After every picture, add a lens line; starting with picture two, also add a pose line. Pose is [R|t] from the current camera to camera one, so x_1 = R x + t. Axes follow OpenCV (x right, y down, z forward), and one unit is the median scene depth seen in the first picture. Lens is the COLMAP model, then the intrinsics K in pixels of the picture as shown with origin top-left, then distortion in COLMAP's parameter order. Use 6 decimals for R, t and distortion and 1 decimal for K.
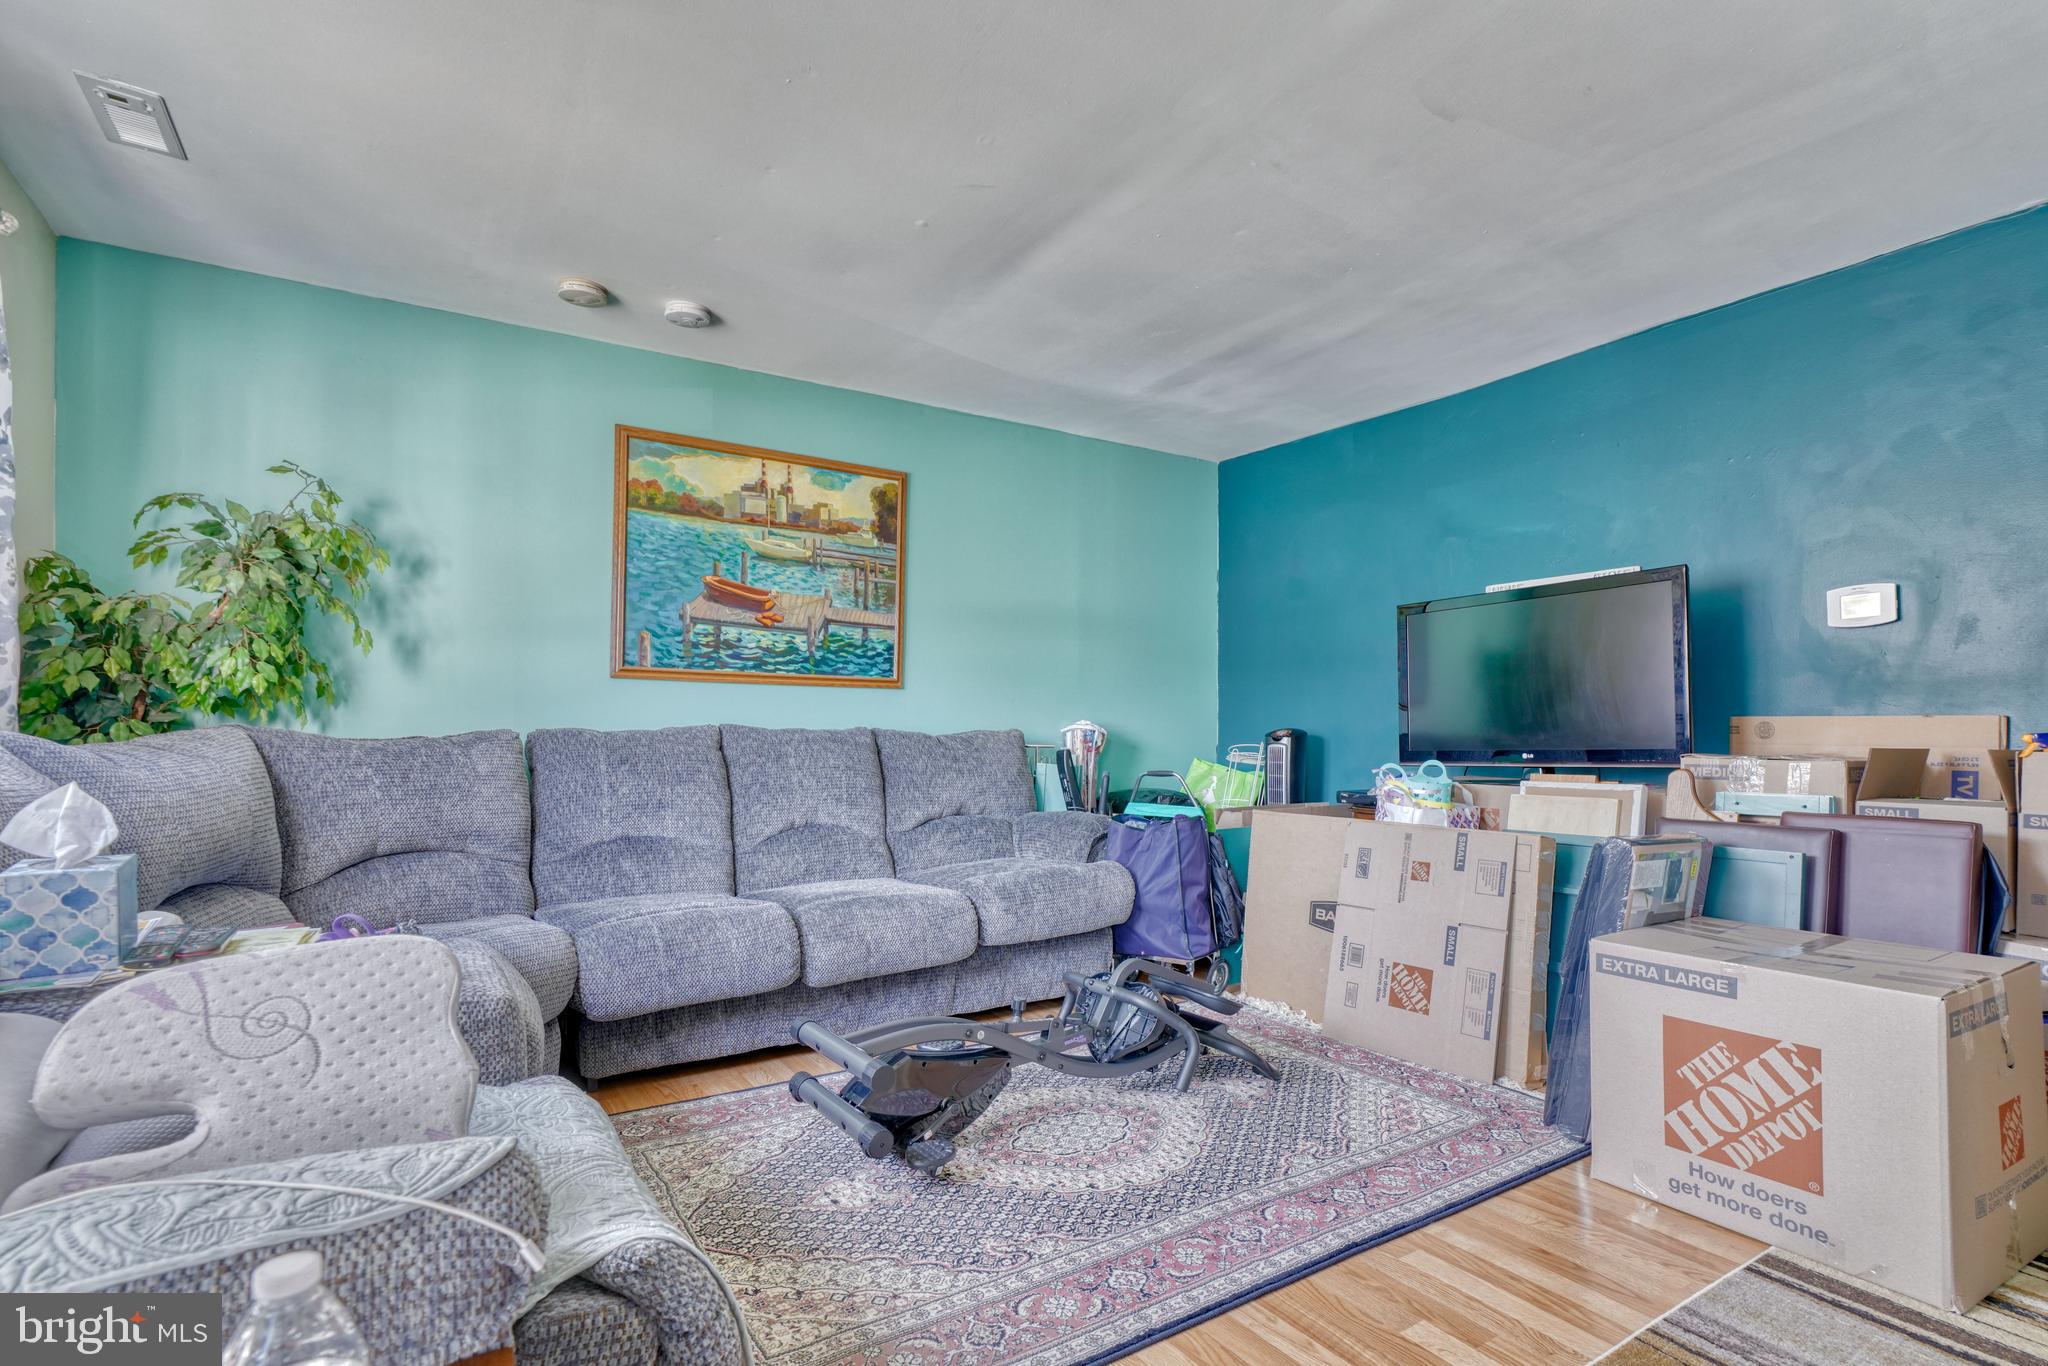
lens RADIAL K [[941.2, 0, 1015.5], [0, 941.2, 698.5], [0, 0, 1]] dist [-0.011712, 0.004594]
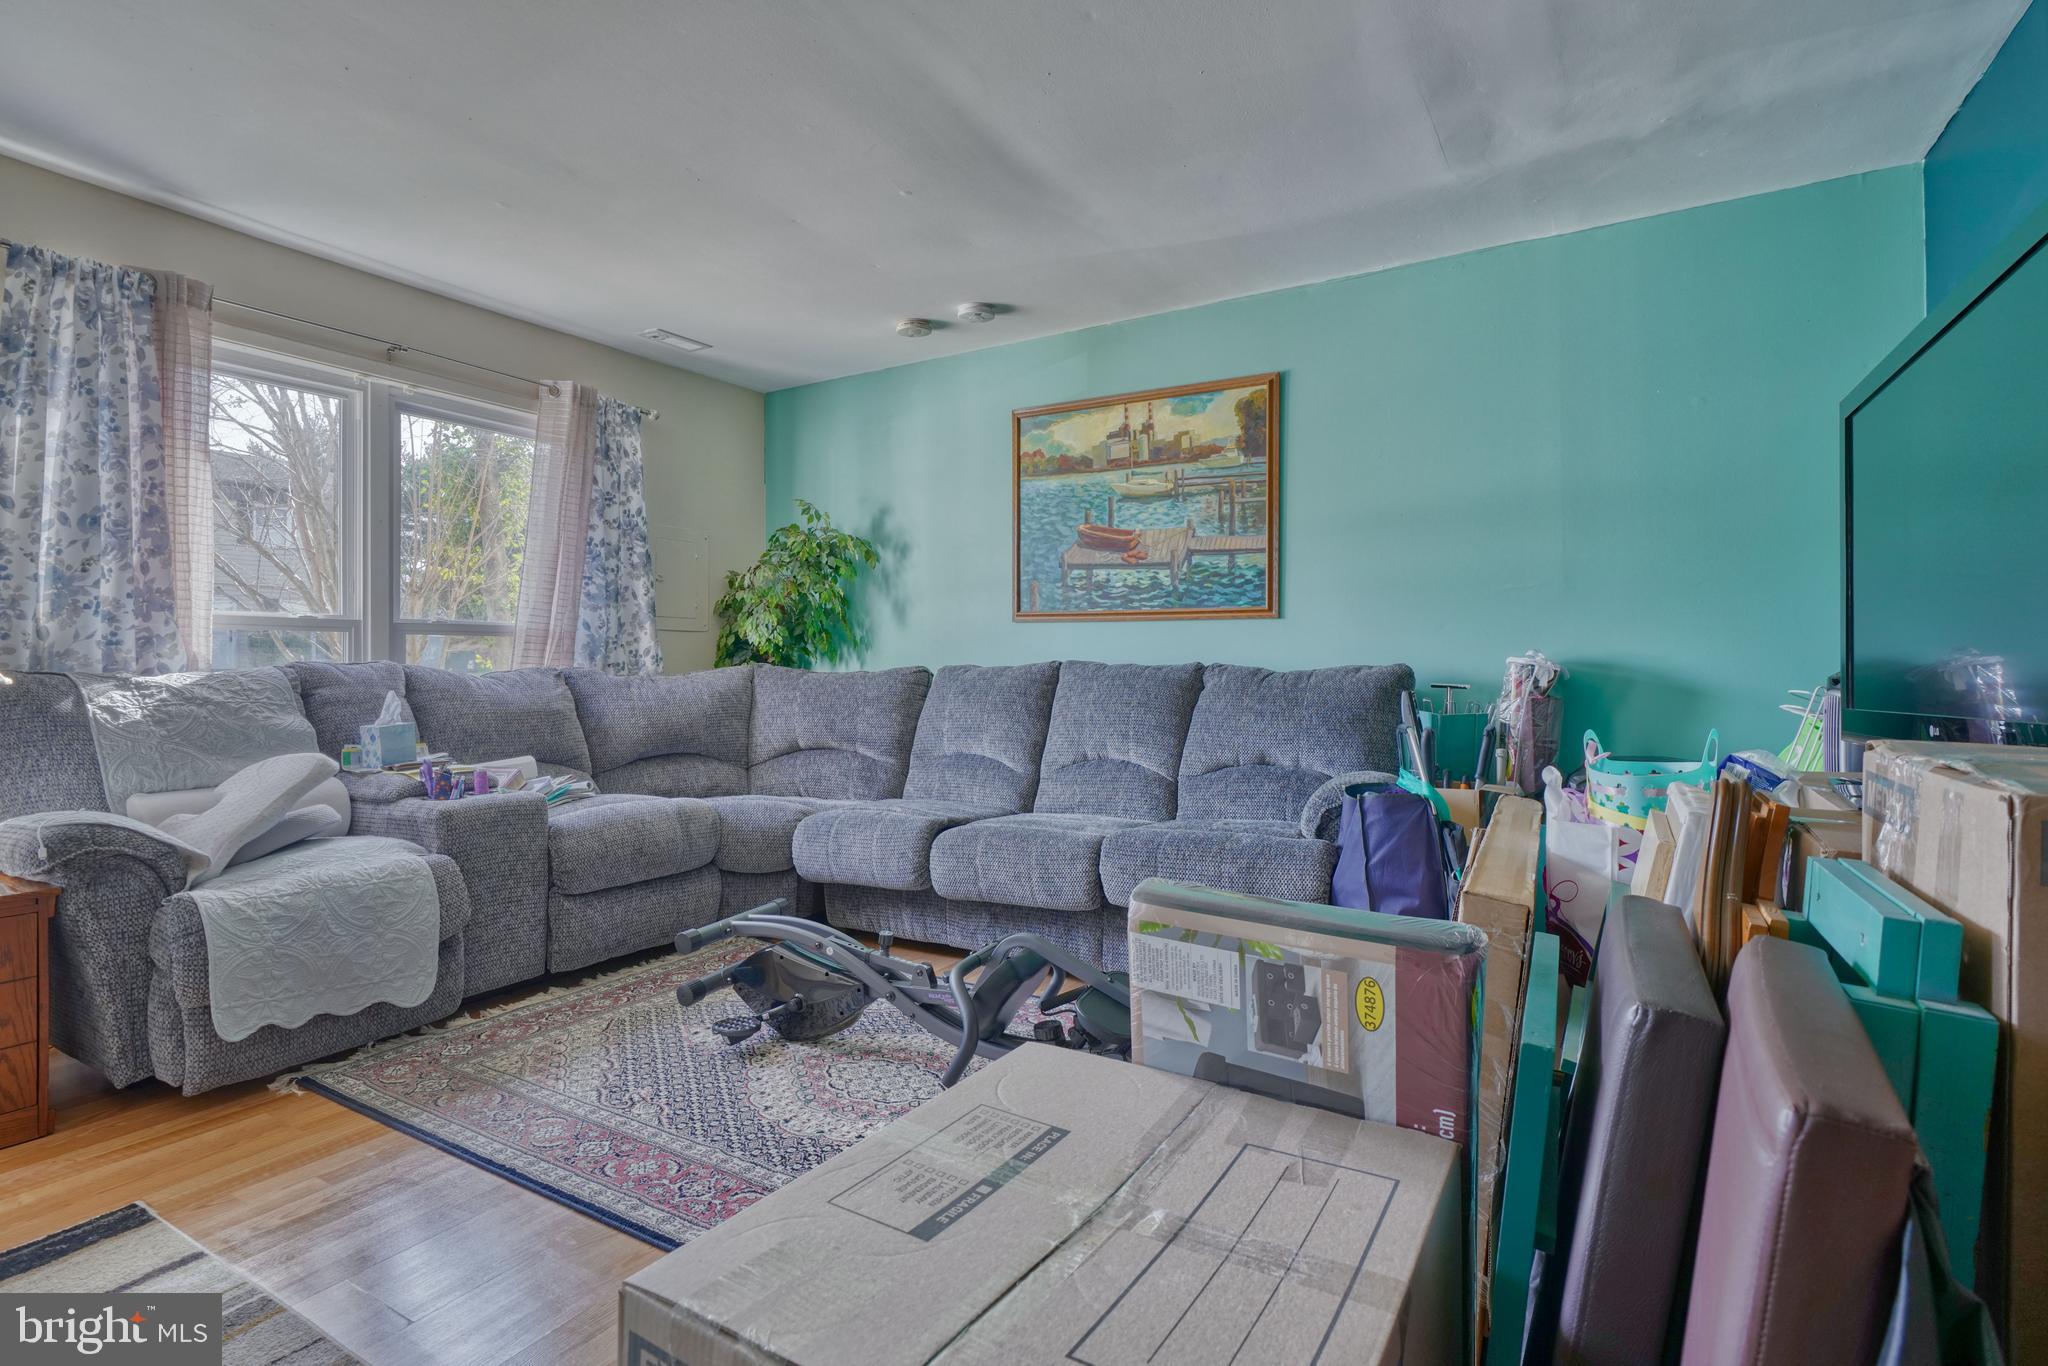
lens RADIAL K [[966.0, 0, 1022.3], [0, 966.0, 633.3], [0, 0, 1]] dist [-0.005733, 0.000080]
pose [[0.472833, -0.028084, -0.880705, 0.609907], [0.035142, 0.999298, -0.012998, 0.007884], [0.880451, -0.024804, 0.473487, 0.390851]]
